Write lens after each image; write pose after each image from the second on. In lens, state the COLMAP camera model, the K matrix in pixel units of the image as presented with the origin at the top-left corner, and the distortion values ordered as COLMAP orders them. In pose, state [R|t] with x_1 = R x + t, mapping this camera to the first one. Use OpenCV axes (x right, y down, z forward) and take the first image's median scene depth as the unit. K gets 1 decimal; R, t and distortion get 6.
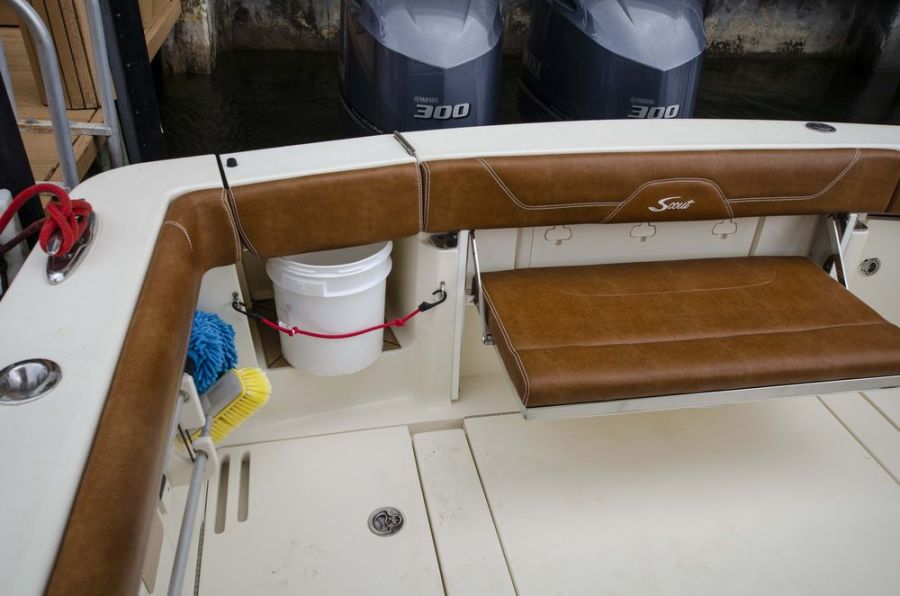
lens RADIAL K [[709.9, 0, 446.9], [0, 709.9, 297.9], [0, 0, 1]] dist [0.010294, -0.018224]
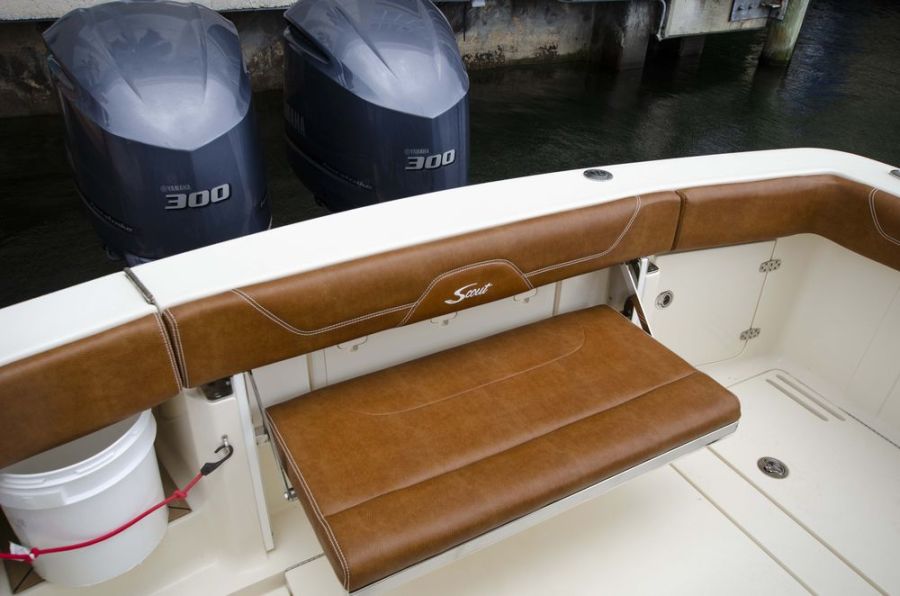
lens RADIAL K [[687.9, 0, 453.4], [0, 687.9, 298.1], [0, 0, 1]] dist [-0.022709, 0.010267]
pose [[0.949114, -0.186572, 0.253718, 0.071139], [0.184823, 0.982285, 0.030935, -0.147786], [-0.254995, 0.017532, 0.966783, 0.152586]]
